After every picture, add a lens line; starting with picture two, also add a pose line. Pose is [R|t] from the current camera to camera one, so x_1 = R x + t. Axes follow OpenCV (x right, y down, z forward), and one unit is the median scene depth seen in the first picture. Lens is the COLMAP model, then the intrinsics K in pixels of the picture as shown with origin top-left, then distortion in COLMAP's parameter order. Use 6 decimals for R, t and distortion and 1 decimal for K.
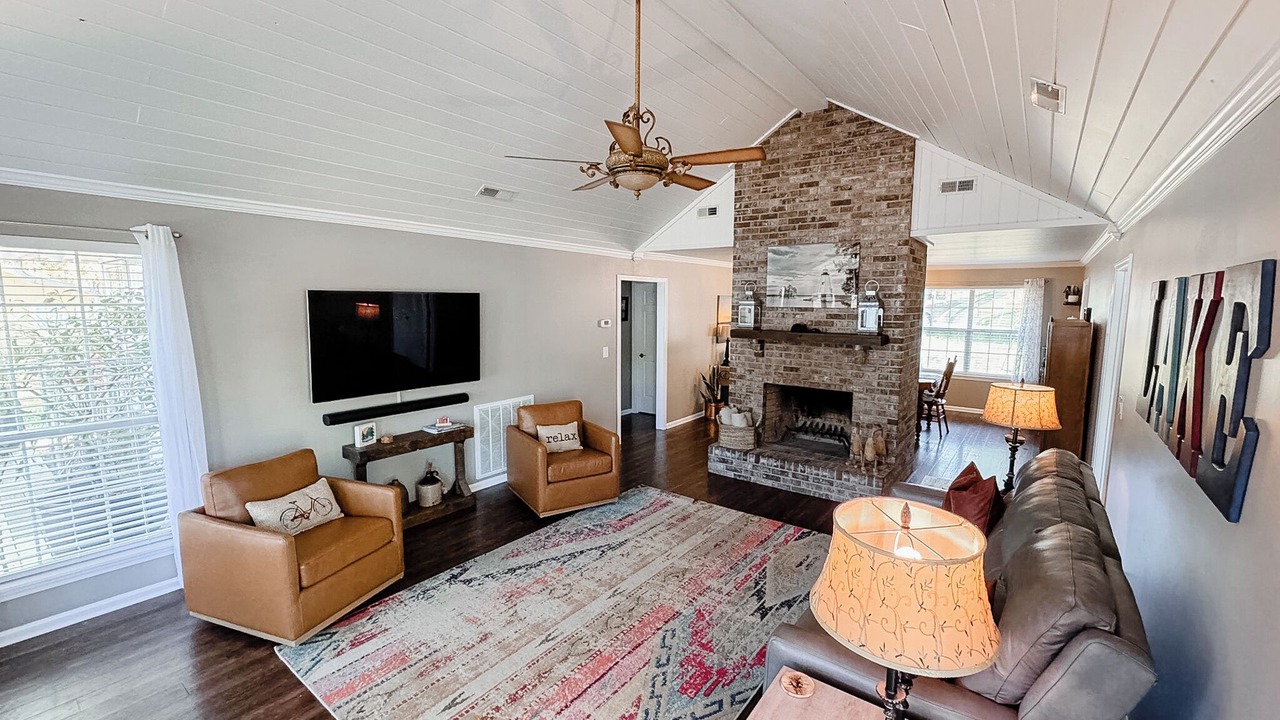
lens RADIAL K [[528.8, 0, 659.9], [0, 528.8, 360.9], [0, 0, 1]] dist [-0.000746, -0.000067]
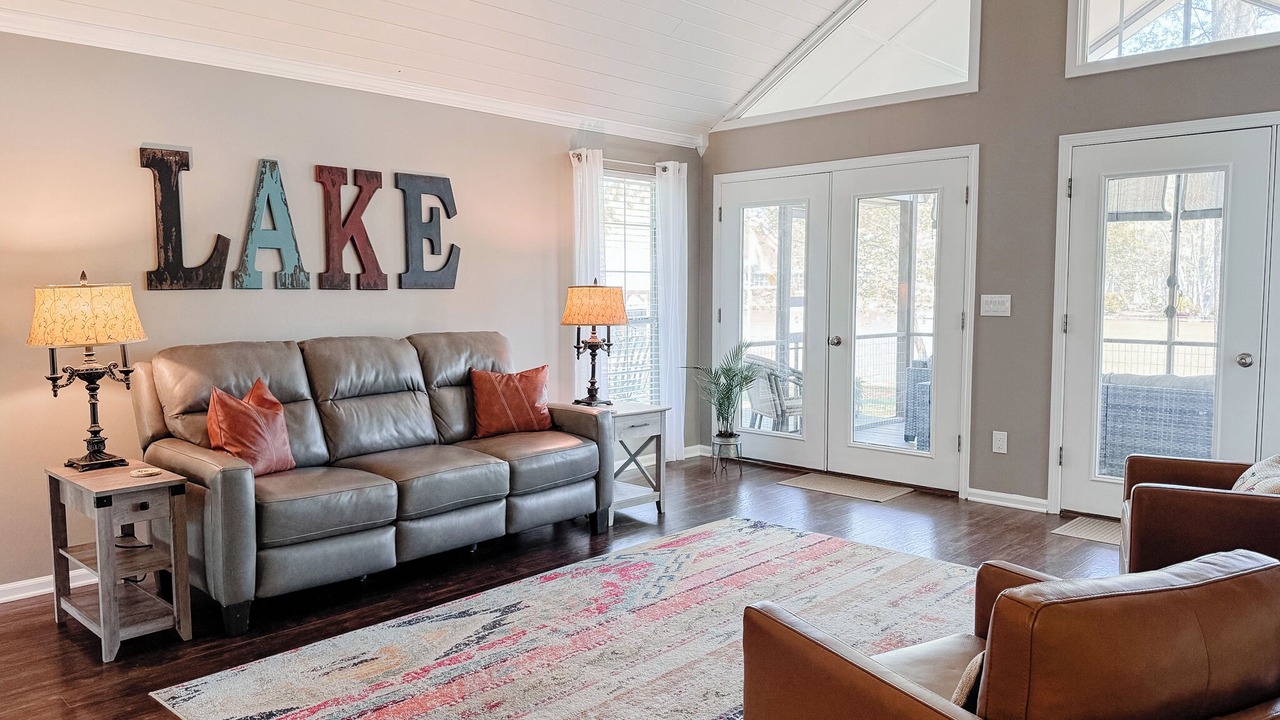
lens RADIAL K [[910.7, 0, 640.0], [0, 910.7, 360.0], [0, 0, 1]] dist [0.147826, -0.235910]
pose [[-0.991378, -0.019474, 0.129579, -0.079959], [0.006810, 0.979900, 0.199373, -0.054018], [-0.130857, 0.198536, -0.971319, 1.352418]]
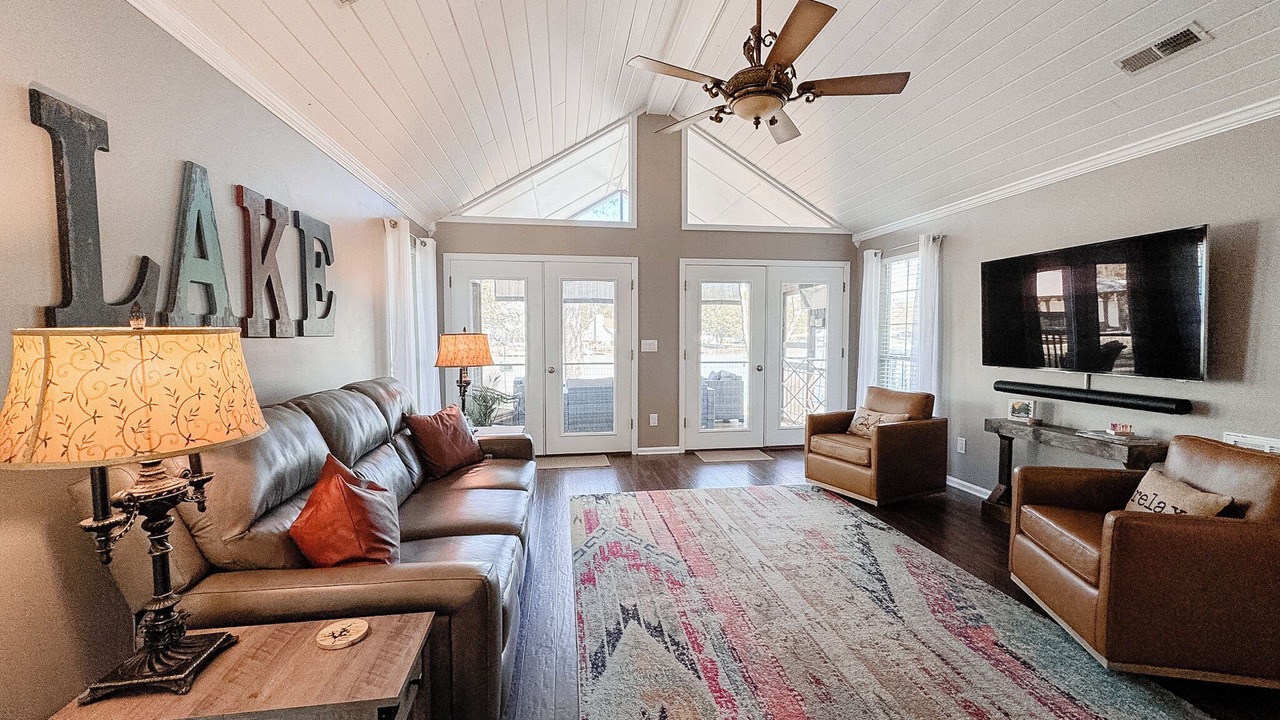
lens RADIAL K [[509.7, 0, 641.3], [0, 509.7, 361.5], [0, 0, 1]] dist [0.000703, 0.000190]
pose [[-0.711117, 0.026159, -0.702586, 0.461272], [-0.090166, 0.987663, 0.128033, 0.000266], [0.697268, 0.154395, -0.699986, 0.968042]]
